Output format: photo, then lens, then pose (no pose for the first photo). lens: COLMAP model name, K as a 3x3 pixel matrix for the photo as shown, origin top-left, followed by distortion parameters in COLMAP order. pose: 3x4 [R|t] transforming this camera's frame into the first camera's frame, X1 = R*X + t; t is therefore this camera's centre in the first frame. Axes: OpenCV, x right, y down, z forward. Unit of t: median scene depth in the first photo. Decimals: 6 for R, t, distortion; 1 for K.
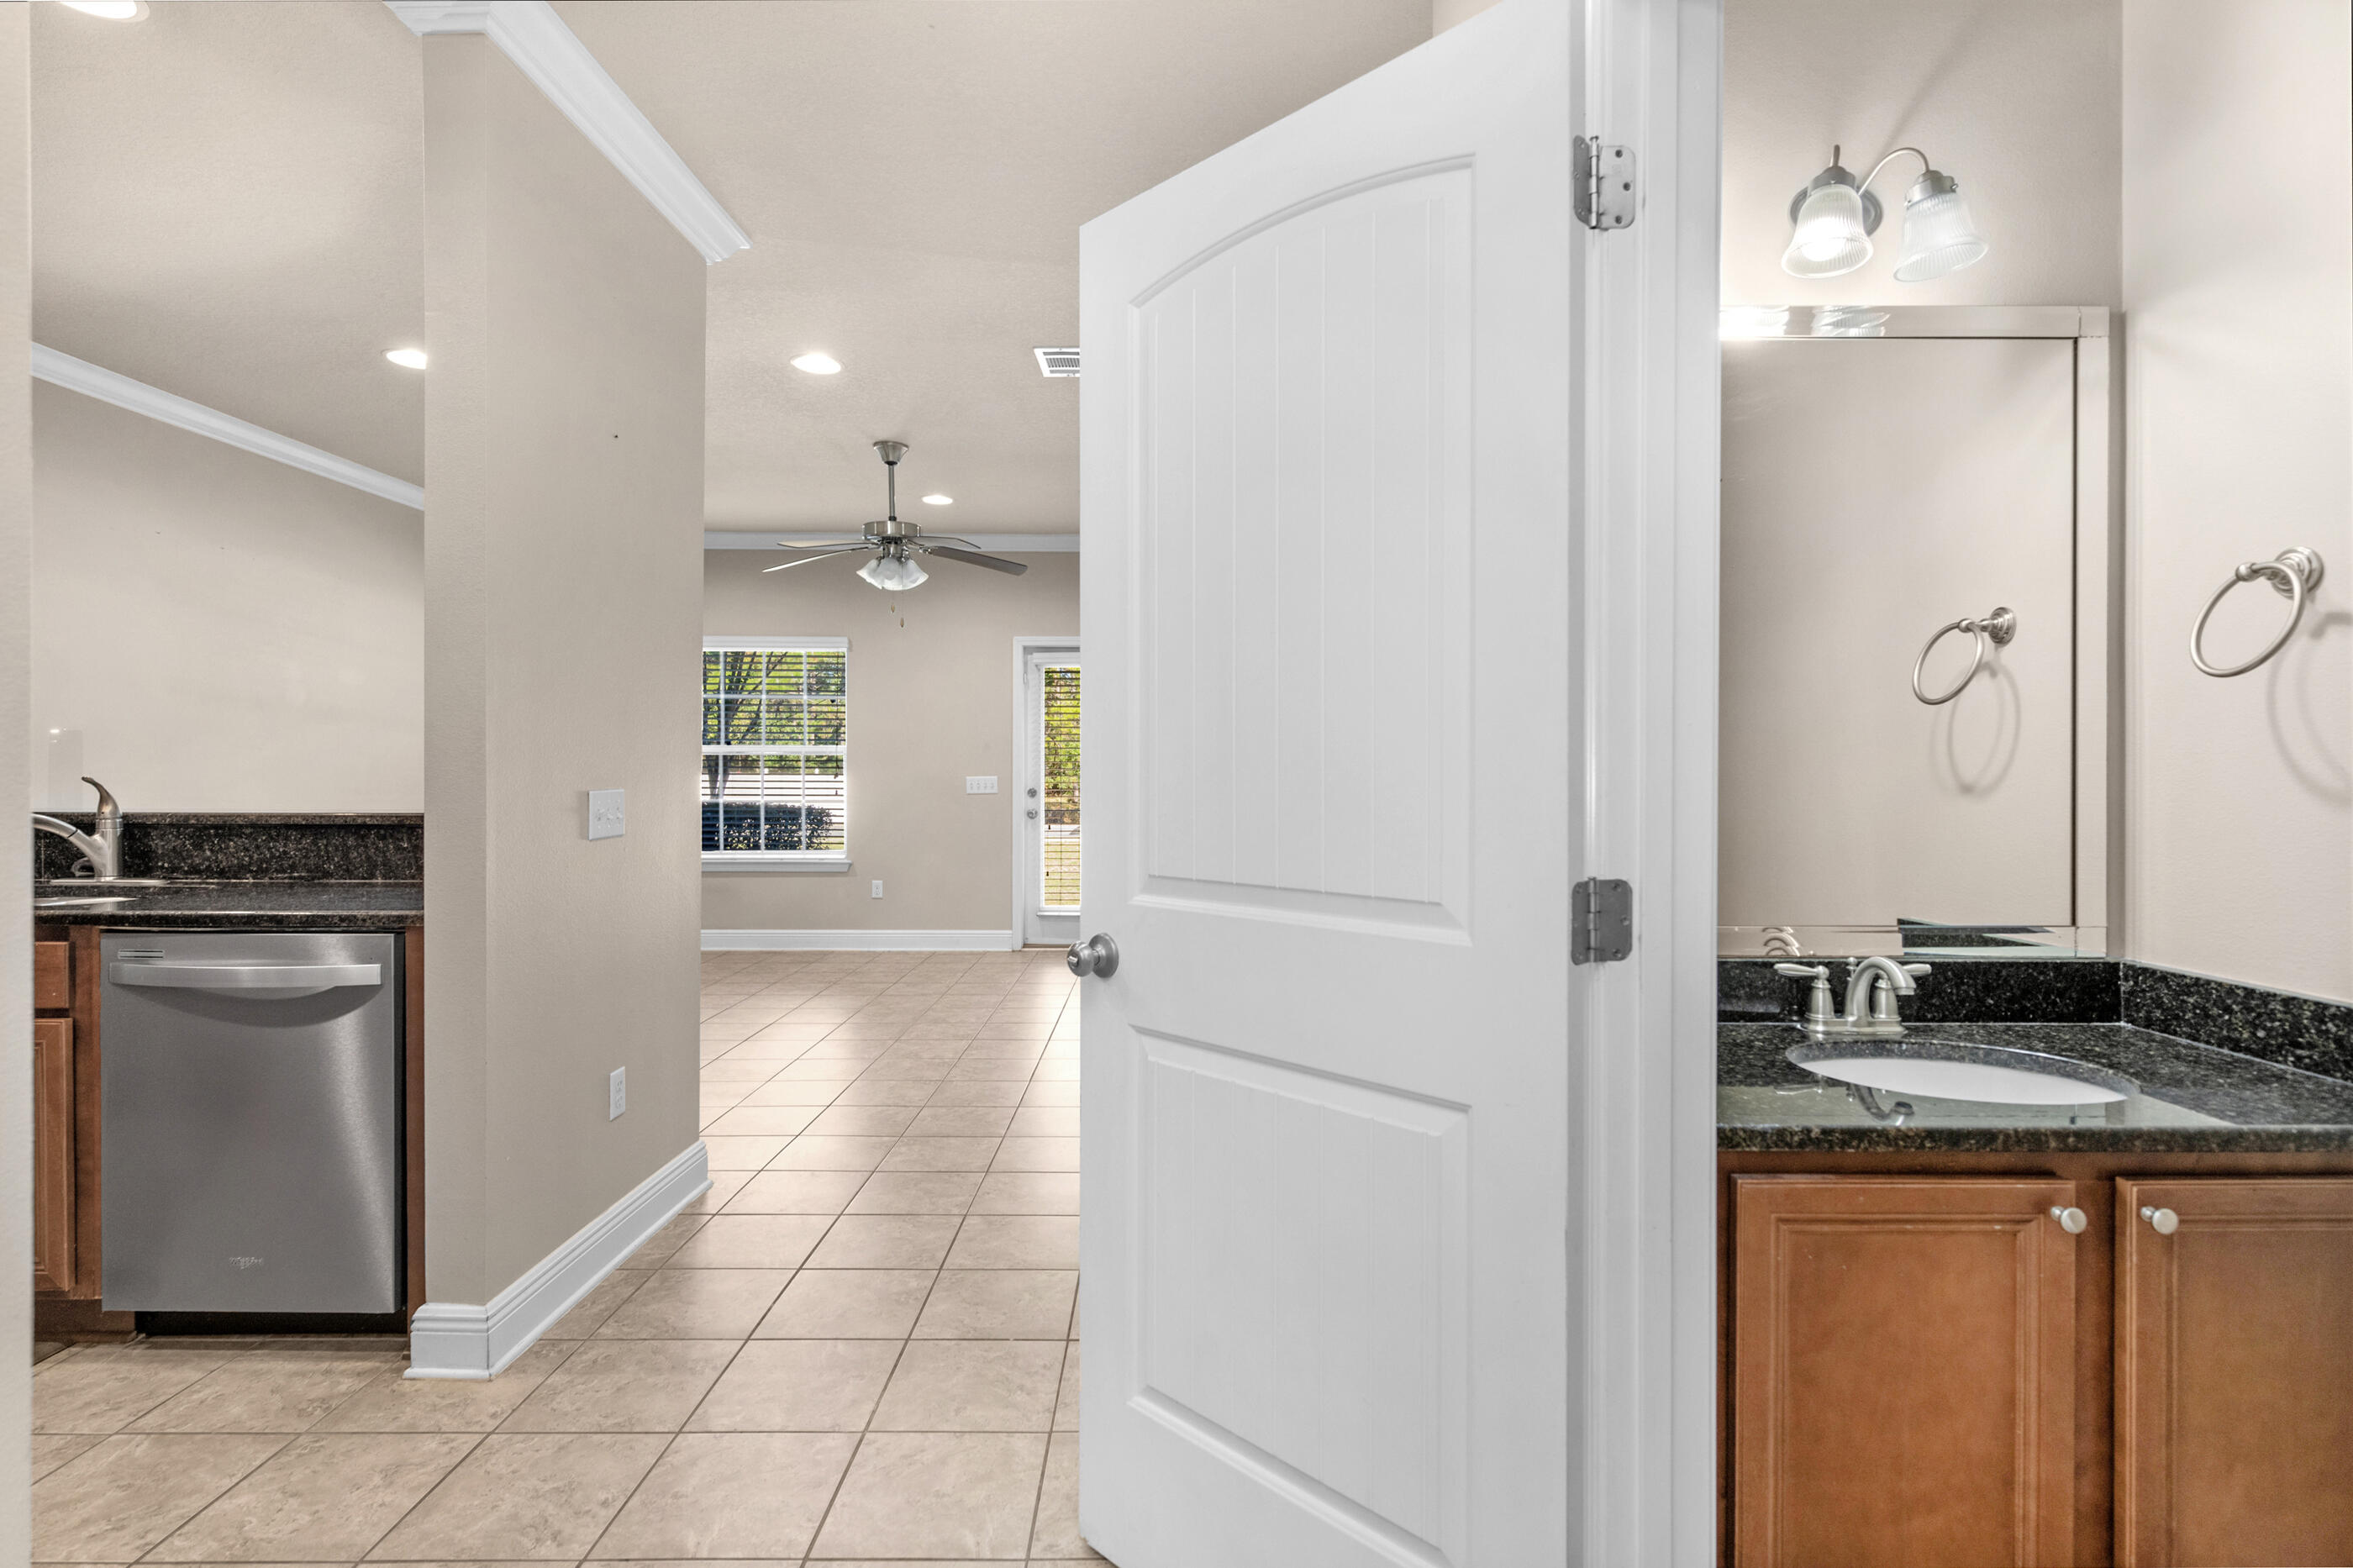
lens RADIAL K [[1163.1, 0, 1187.6], [0, 1163.1, 785.4], [0, 0, 1]] dist [0.009901, -0.001257]
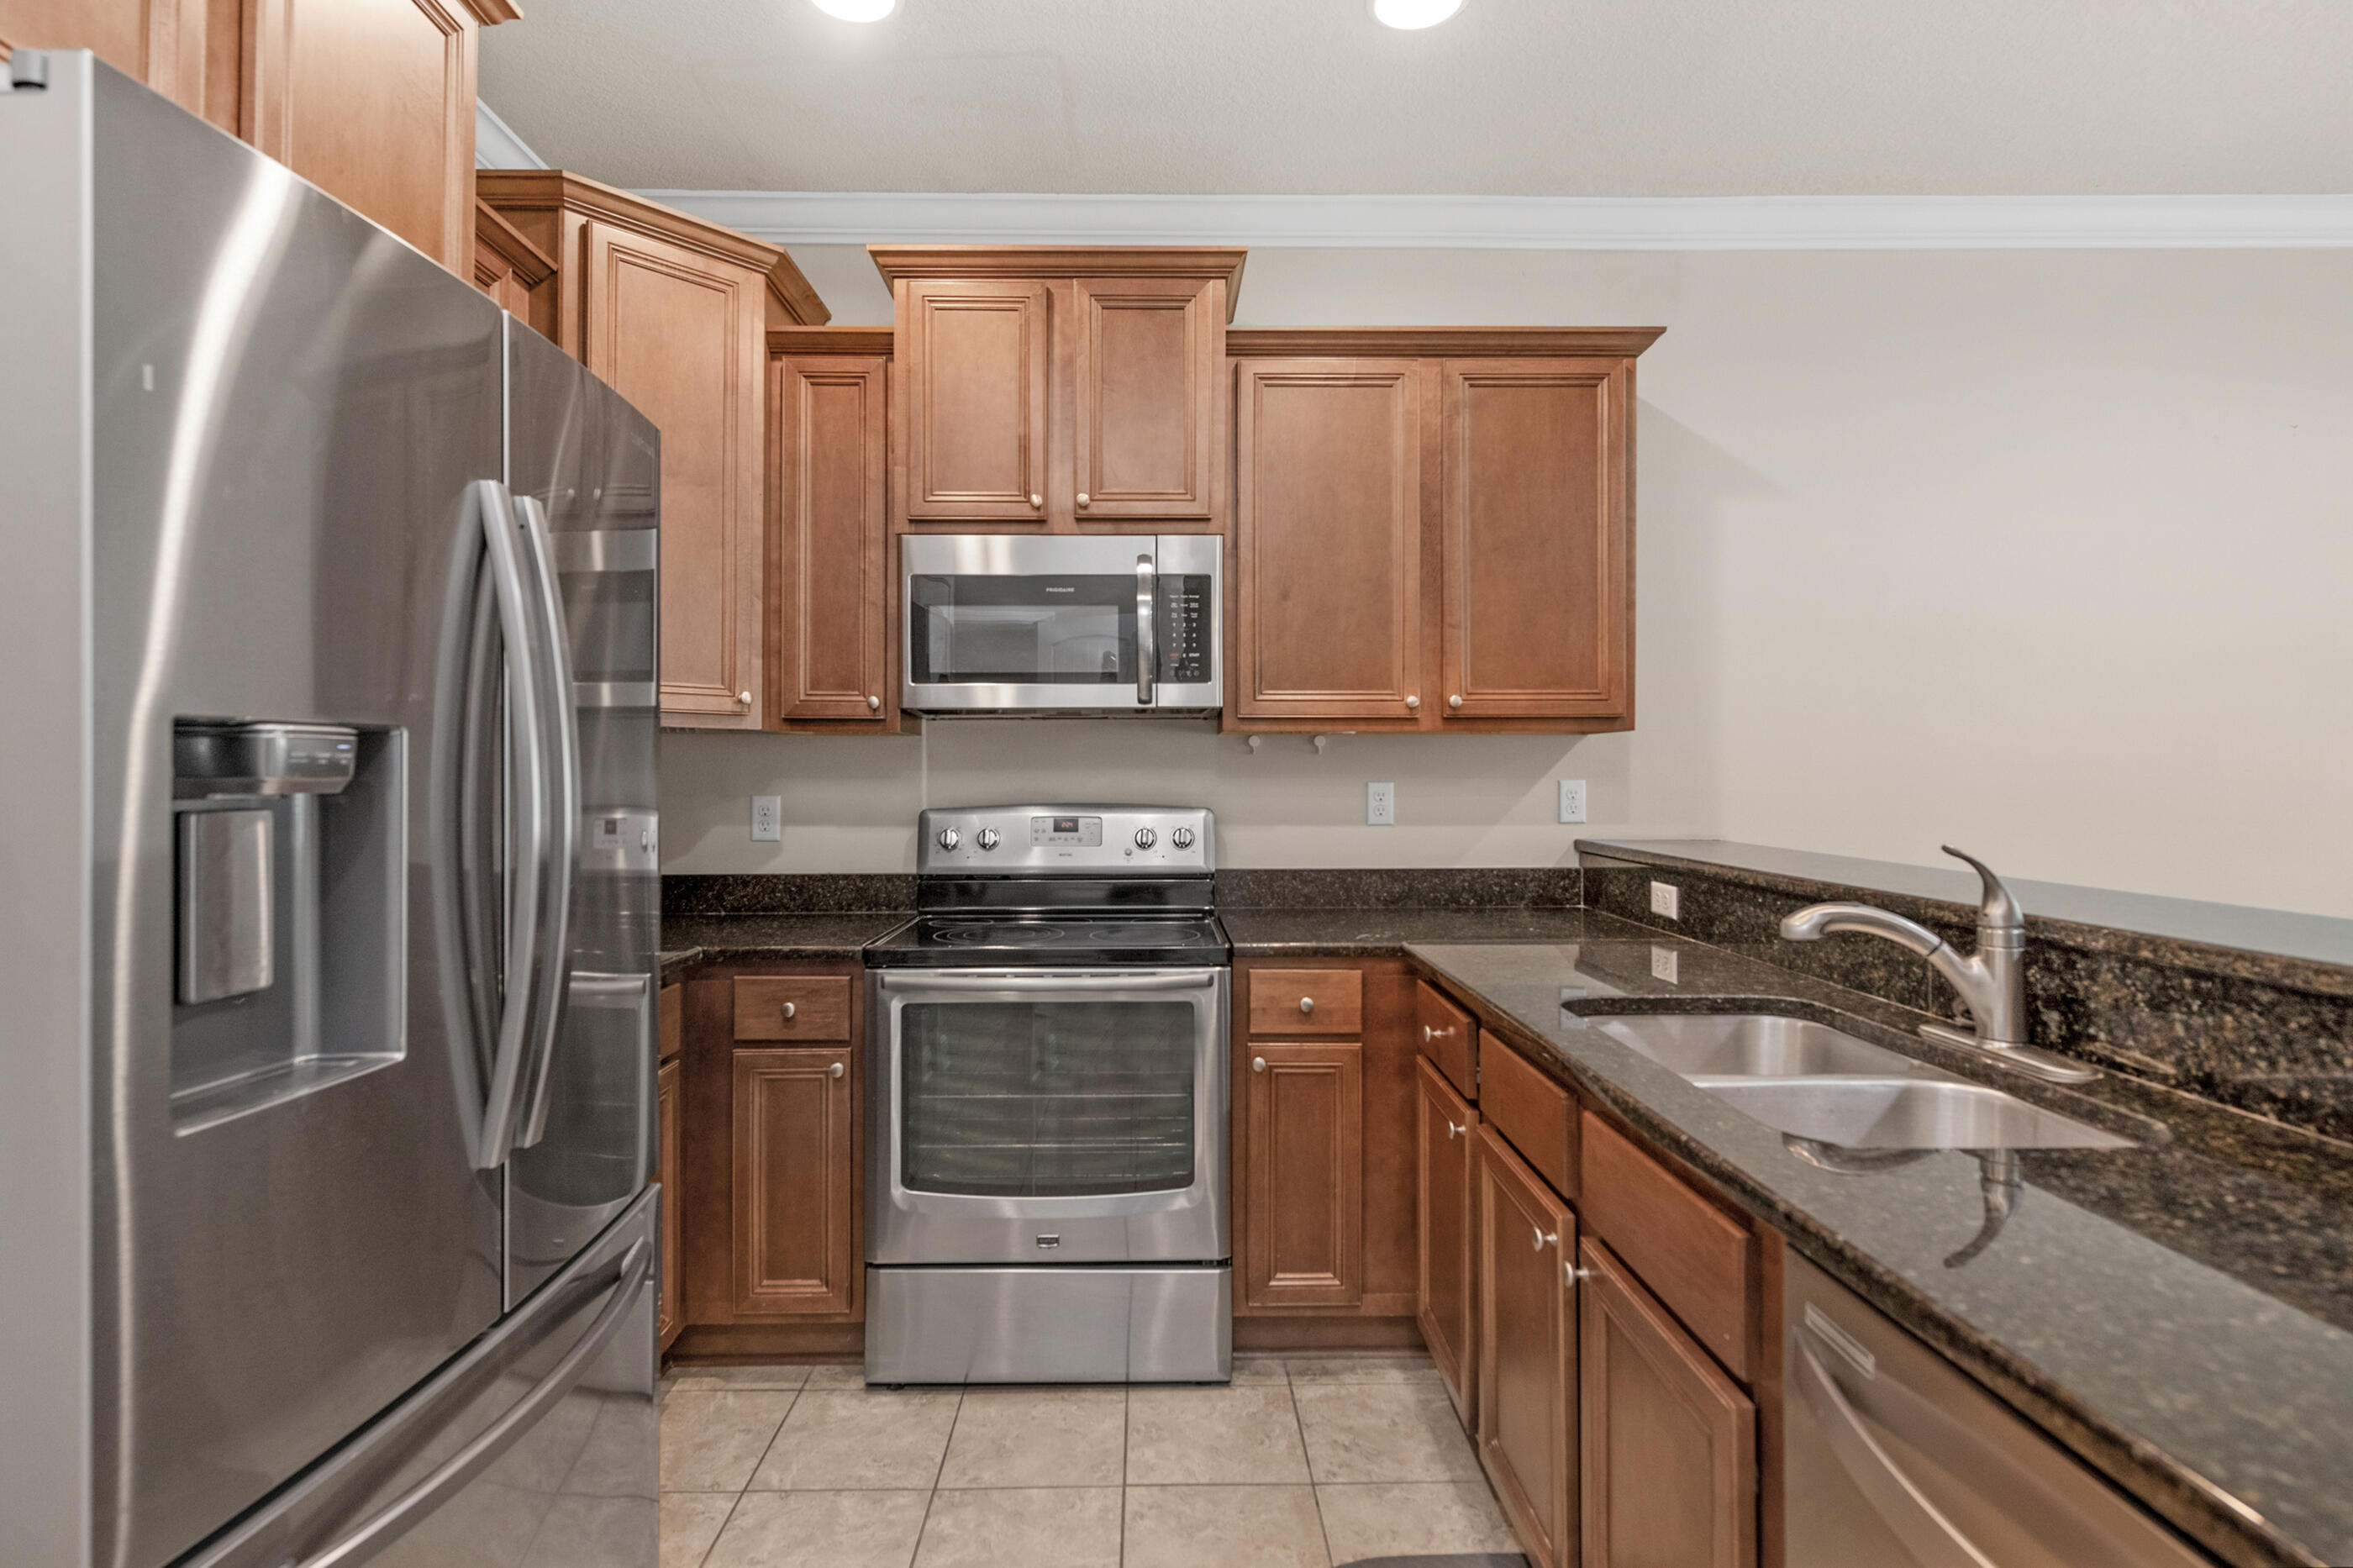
lens RADIAL K [[1163.1, 0, 1176.1], [0, 1163.1, 769.5], [0, 0, 1]] dist [0.009901, -0.001257]
pose [[0.013005, -0.008214, -0.999882, -0.407080], [-0.010387, 0.999911, -0.008350, -0.031642], [0.999861, 0.010494, 0.012918, 0.622673]]
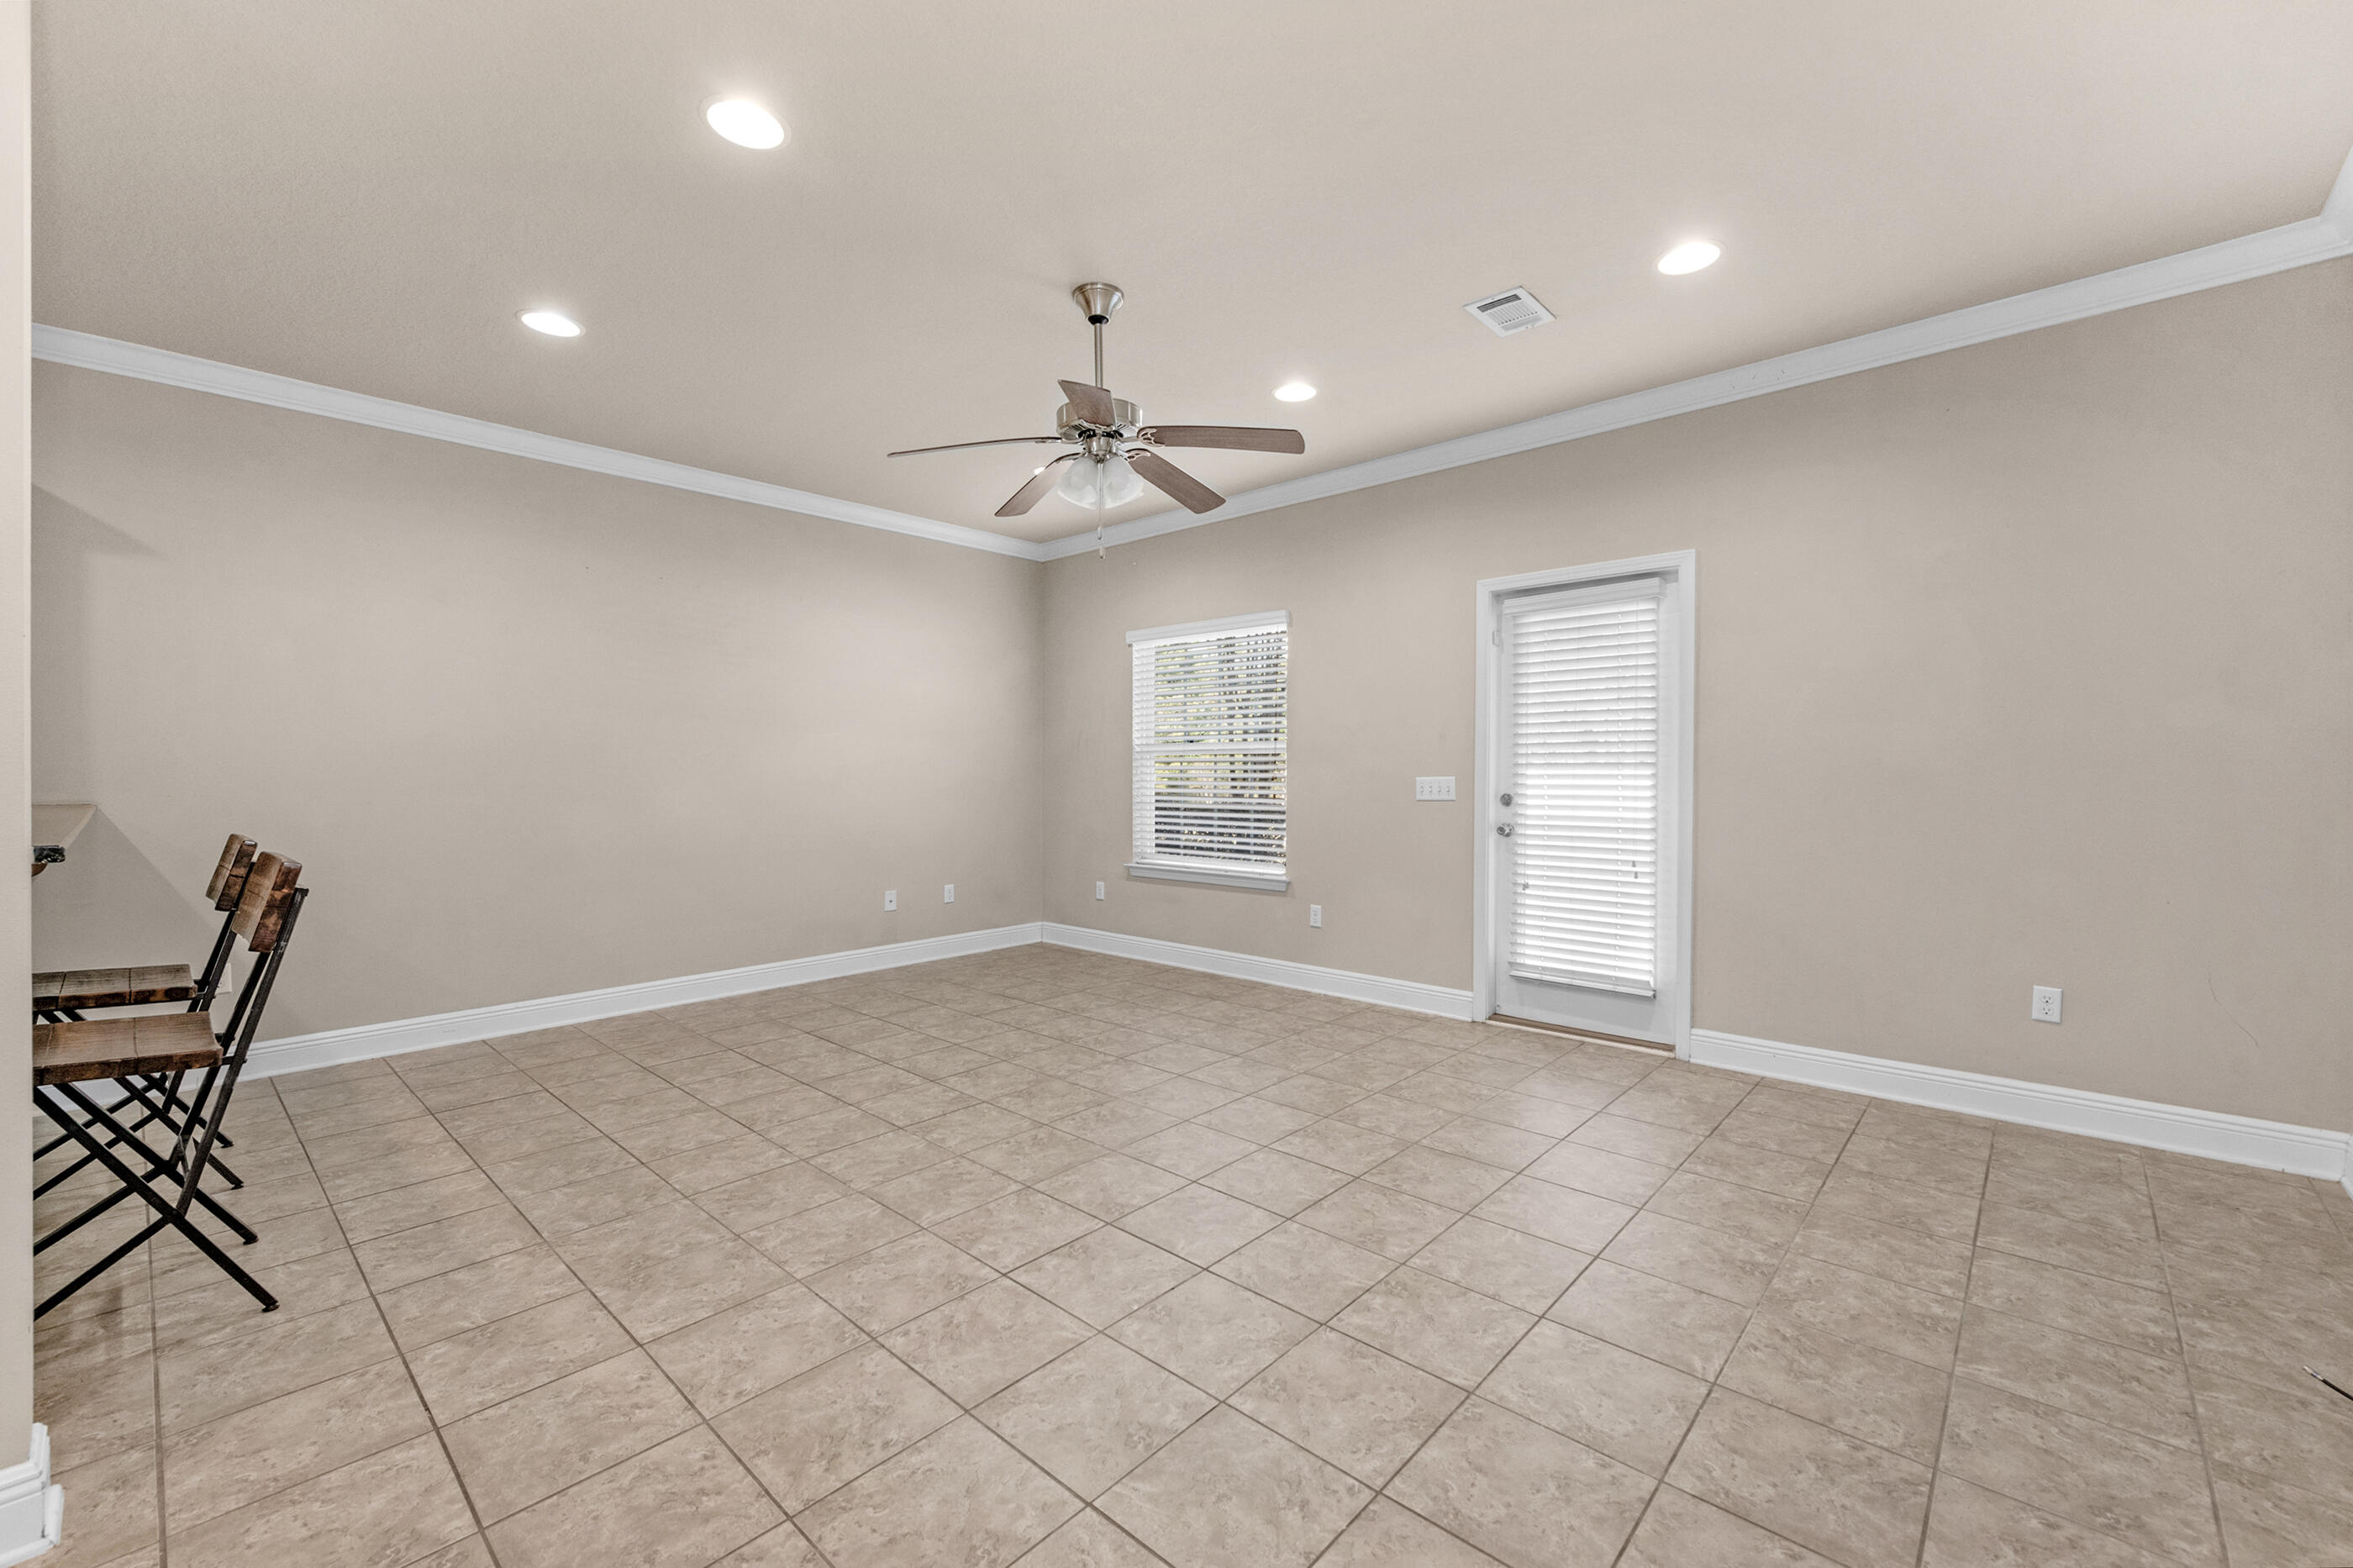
lens RADIAL K [[958.7, 0, 1192.9], [0, 958.7, 784.1], [0, 0, 1]] dist [0.010042, -0.001369]
pose [[0.732444, 0.002853, -0.680822, 0.313528], [0.000861, 0.999987, 0.005117, -0.016297], [0.680827, -0.004334, 0.732431, 1.149542]]
